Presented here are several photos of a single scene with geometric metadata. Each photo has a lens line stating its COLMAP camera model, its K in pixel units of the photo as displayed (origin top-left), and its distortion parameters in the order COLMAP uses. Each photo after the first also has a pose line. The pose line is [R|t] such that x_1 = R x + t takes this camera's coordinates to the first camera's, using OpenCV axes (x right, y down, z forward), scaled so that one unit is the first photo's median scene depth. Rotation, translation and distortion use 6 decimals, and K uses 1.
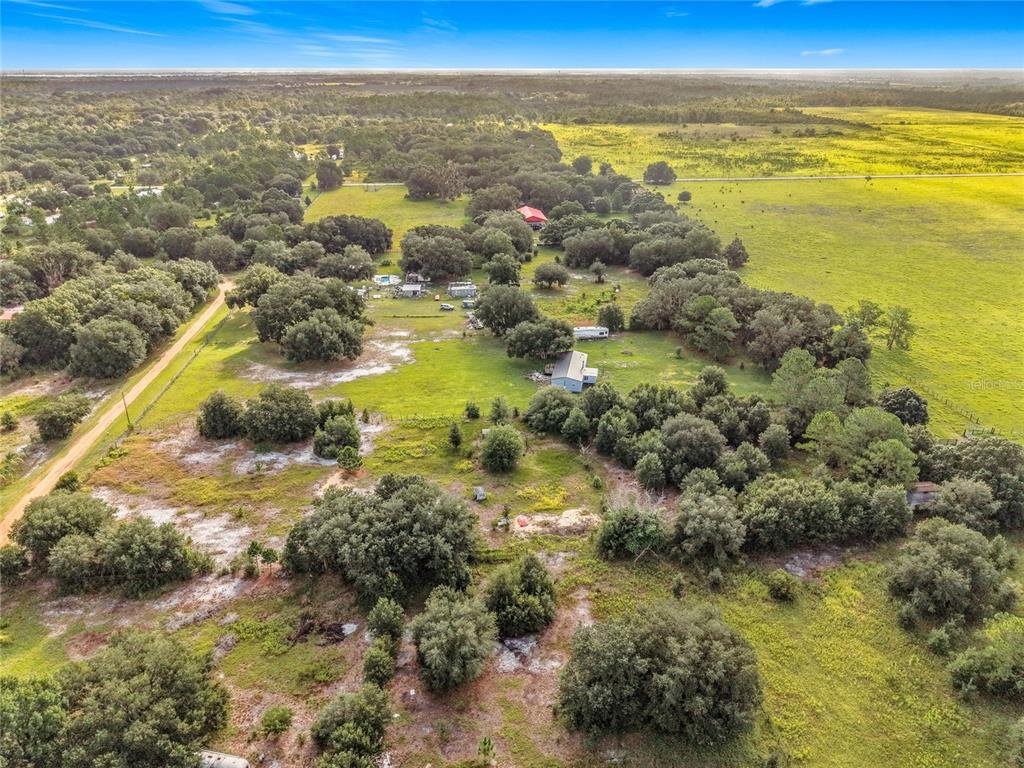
lens RADIAL K [[699.2, 0, 509.1], [0, 699.2, 386.4], [0, 0, 1]] dist [0.038189, -0.040924]
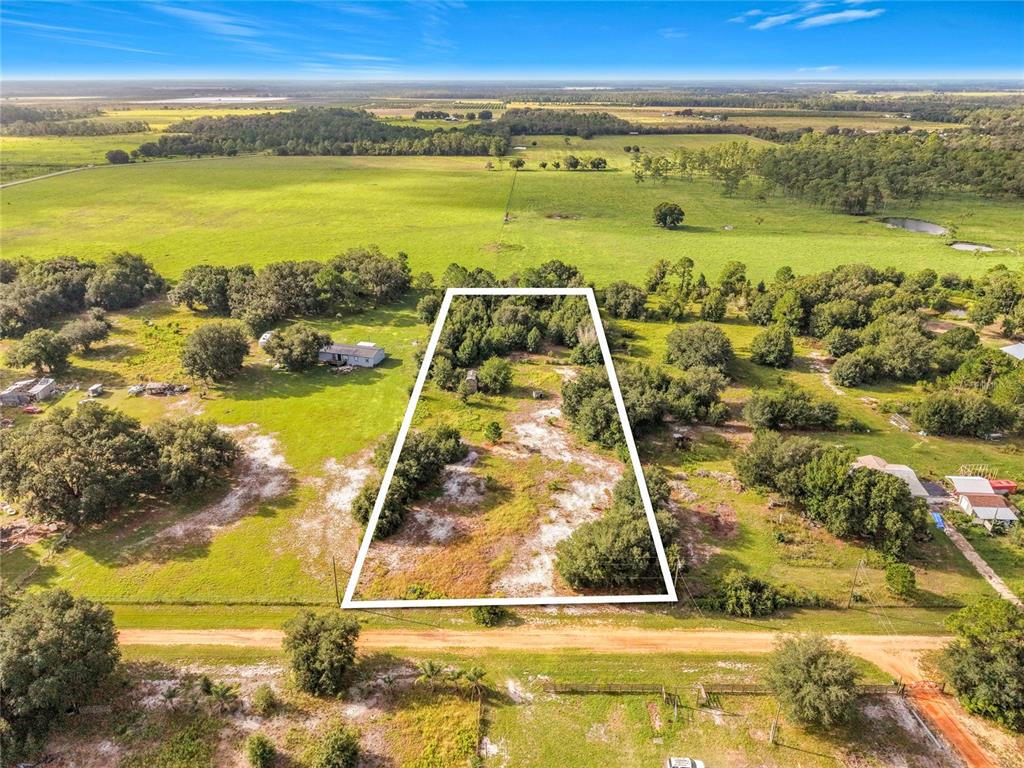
lens RADIAL K [[699.2, 0, 509.1], [0, 699.2, 386.4], [0, 0, 1]] dist [0.038189, -0.040924]
pose [[0.082760, -0.401347, 0.912180, -0.902283], [0.416909, 0.845317, 0.334103, -0.239082], [-0.905173, 0.352646, 0.237283, 0.505609]]
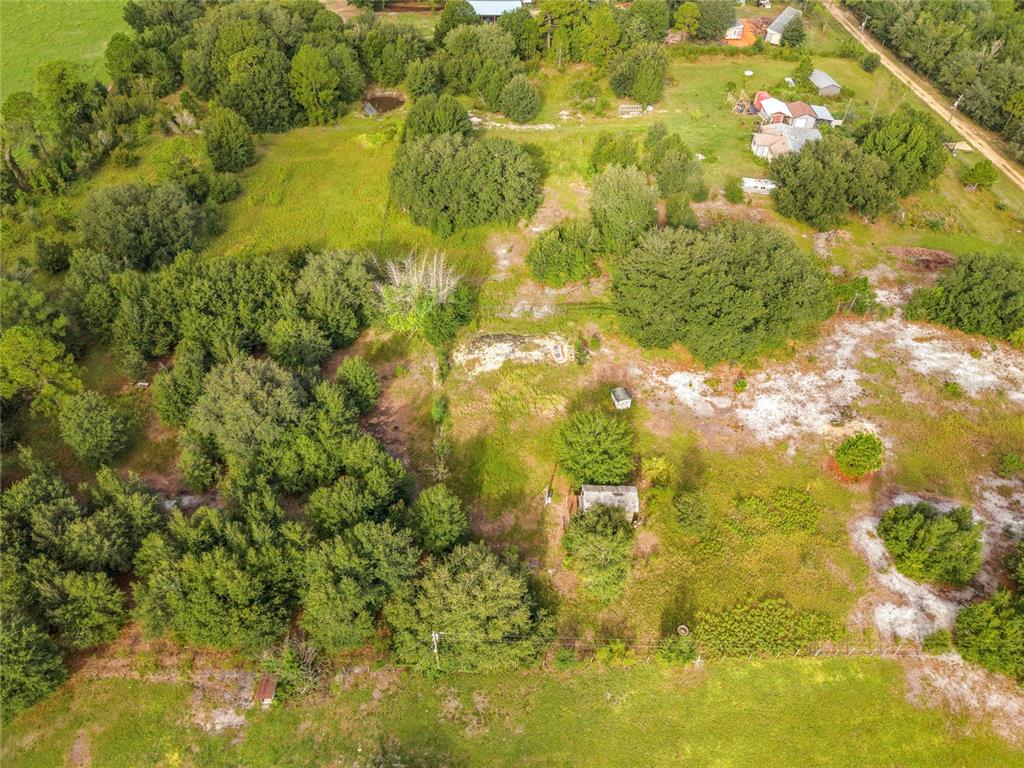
lens RADIAL K [[699.2, 0, 509.1], [0, 699.2, 386.4], [0, 0, 1]] dist [0.038189, -0.040924]
pose [[-0.998301, -0.051645, 0.026966, 0.033223], [0.007383, 0.346967, 0.937848, -0.335284], [-0.057792, 0.936454, -0.345996, 0.860152]]
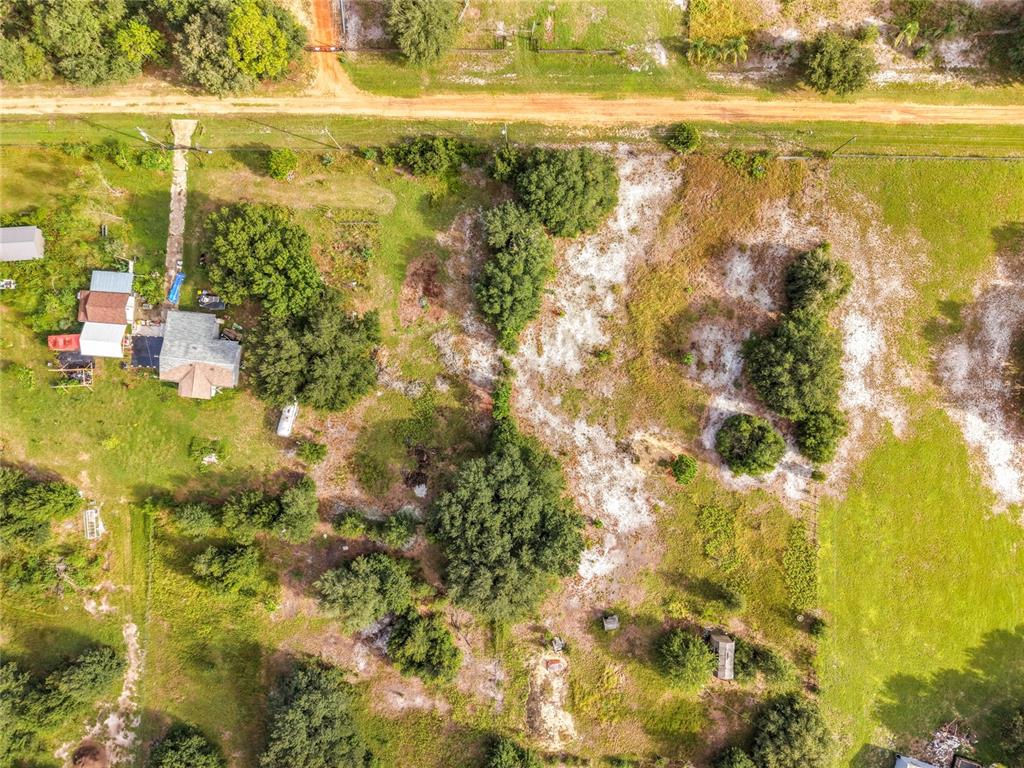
lens RADIAL K [[699.2, 0, 509.1], [0, 699.2, 386.4], [0, 0, 1]] dist [0.038189, -0.040924]
pose [[-0.101121, 0.994874, 0.000975, -0.223939], [-0.392745, -0.040819, 0.918741, -0.406367], [0.914071, 0.092521, 0.394860, 0.363085]]
